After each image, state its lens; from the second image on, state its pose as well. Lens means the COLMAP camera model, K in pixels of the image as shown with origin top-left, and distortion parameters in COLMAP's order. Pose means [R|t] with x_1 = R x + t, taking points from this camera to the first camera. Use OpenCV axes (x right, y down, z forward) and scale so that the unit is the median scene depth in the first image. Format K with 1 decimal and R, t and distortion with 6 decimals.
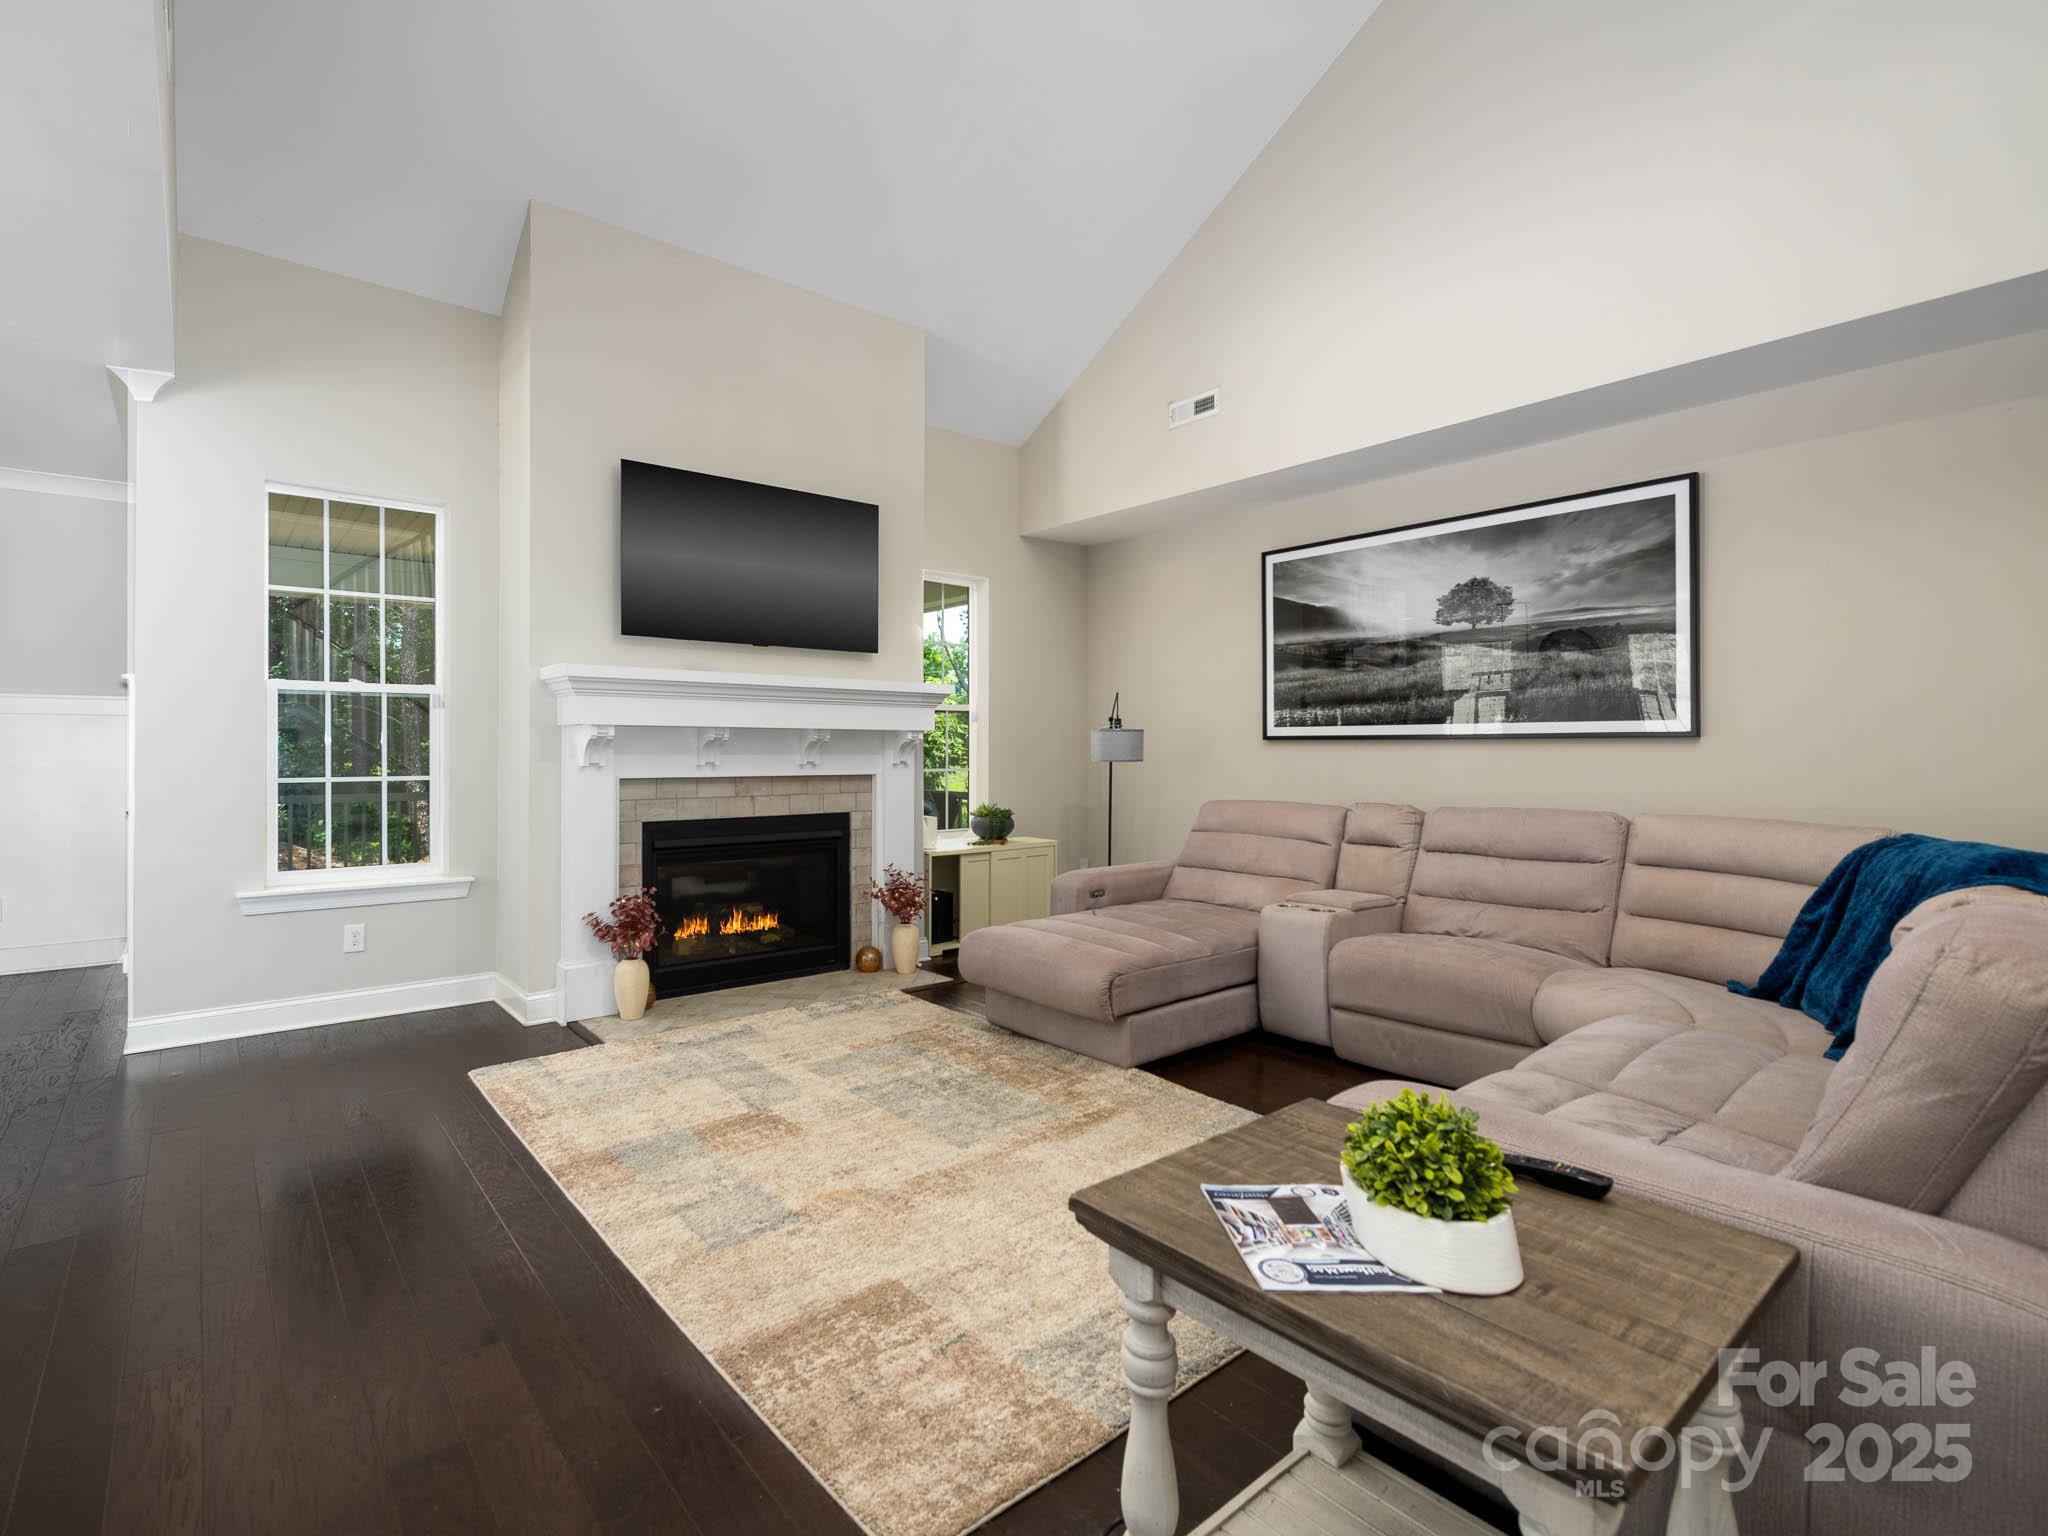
lens RADIAL K [[977.3, 0, 1025.0], [0, 977.3, 747.9], [0, 0, 1]] dist [-0.001846, -0.000197]
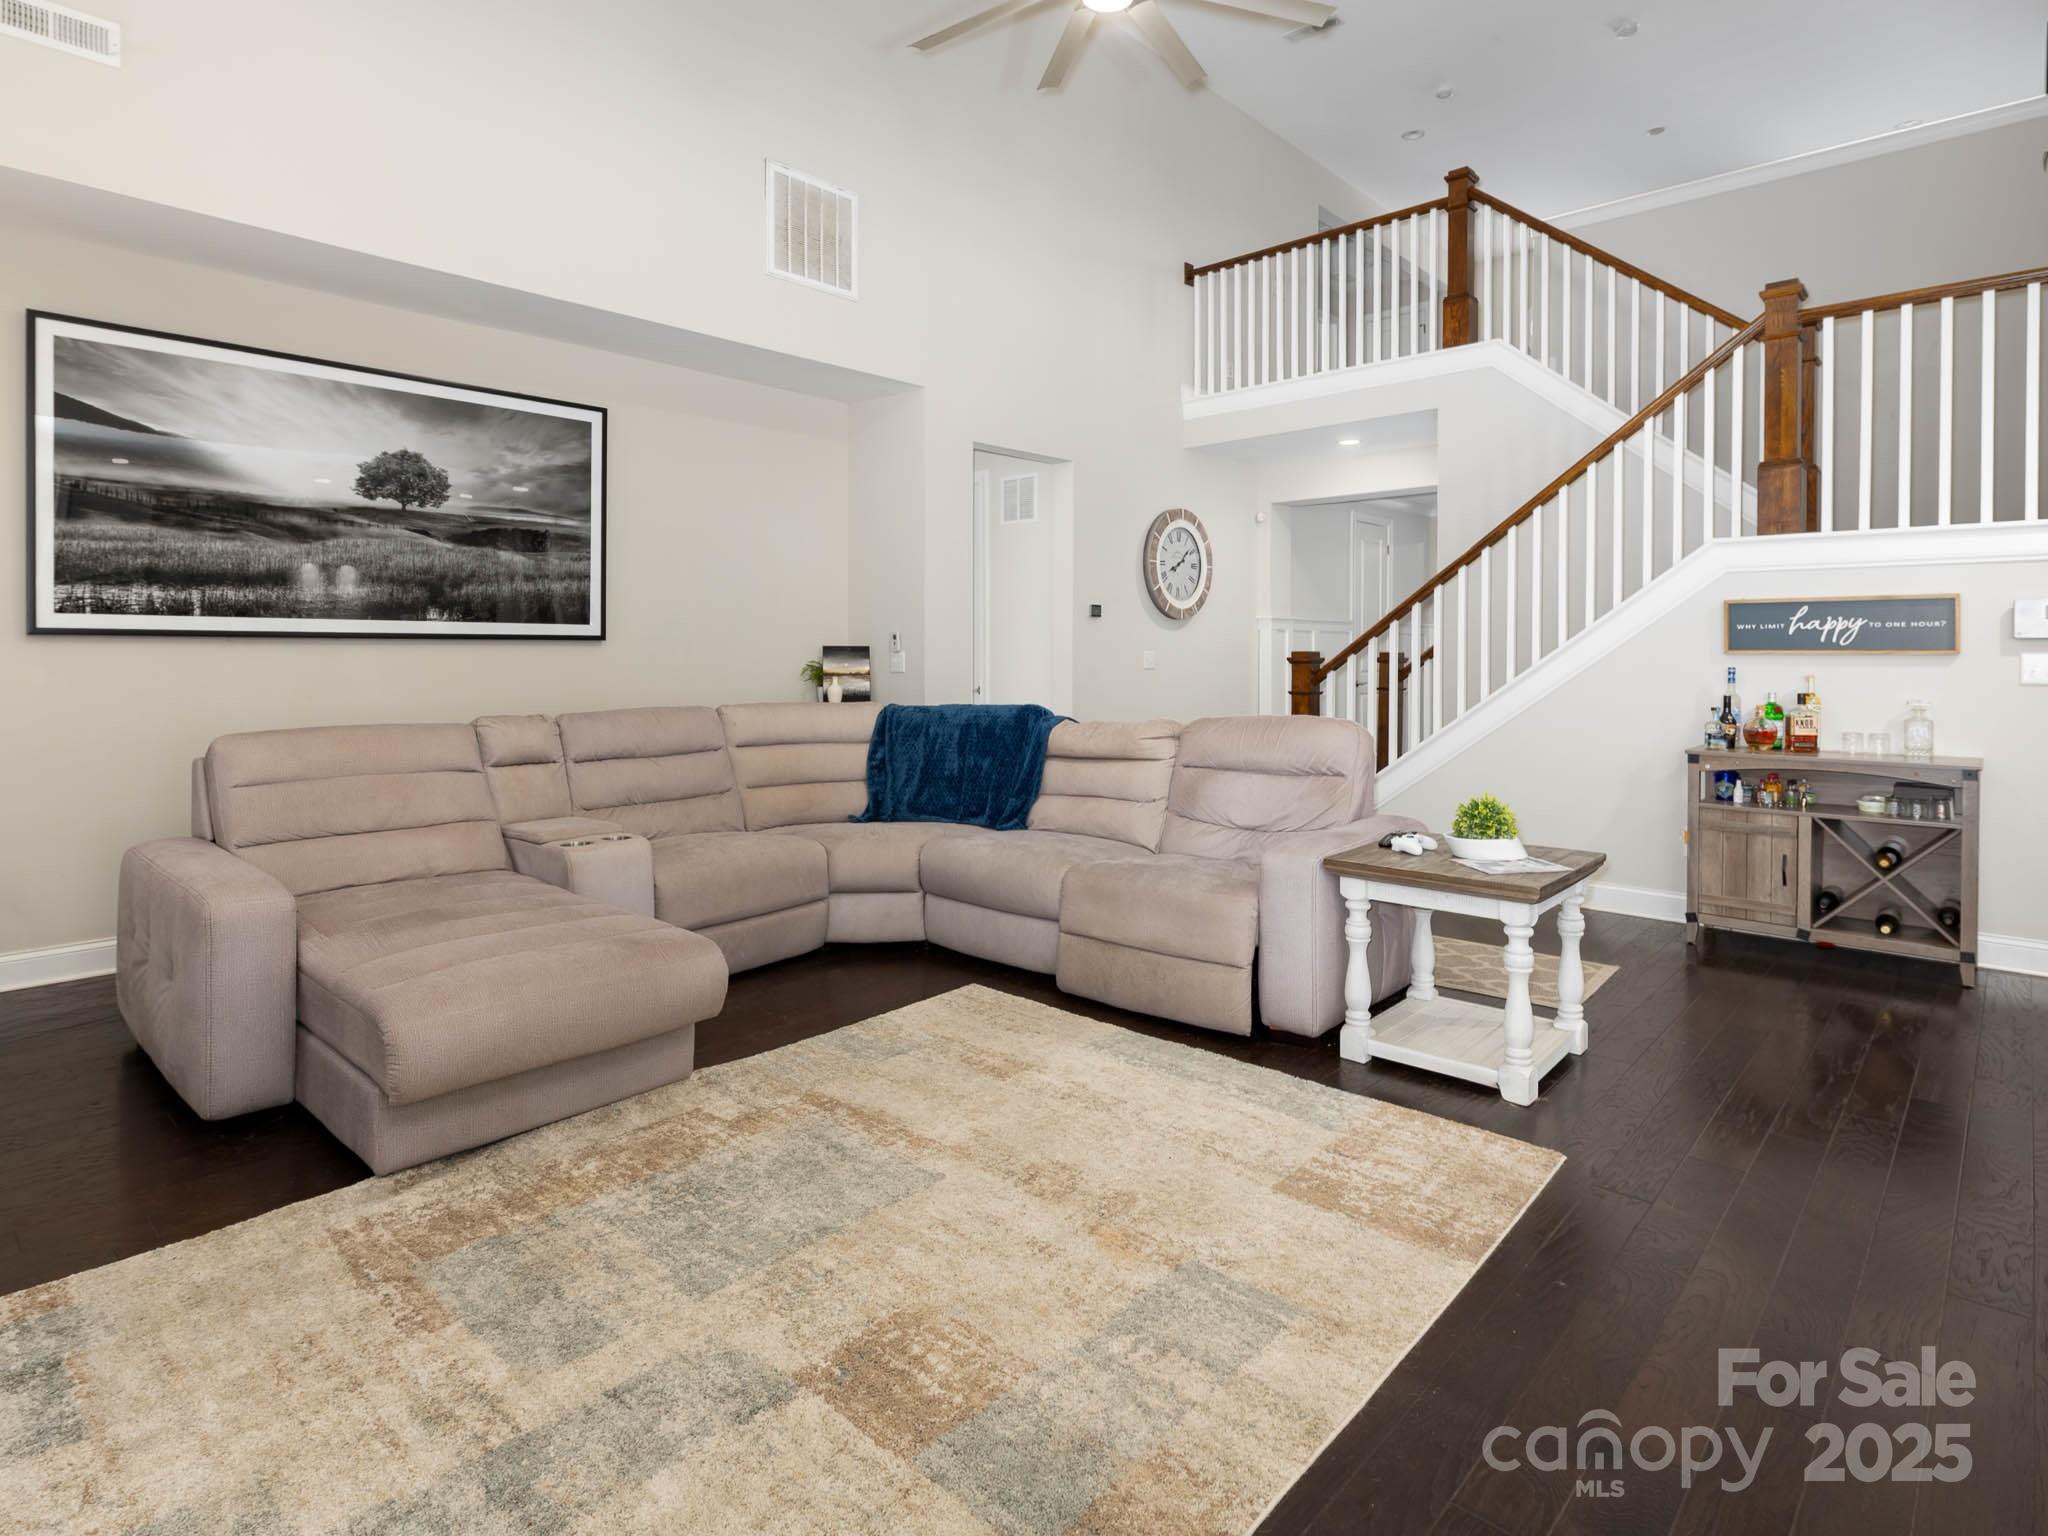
lens RADIAL K [[985.6, 0, 1025.4], [0, 985.6, 656.4], [0, 0, 1]] dist [0.000709, -0.000226]
pose [[-0.075519, -0.004756, 0.997133, -0.458926], [-0.003545, 0.999984, 0.004501, 0.000352], [-0.997138, -0.003195, -0.075535, 0.548251]]
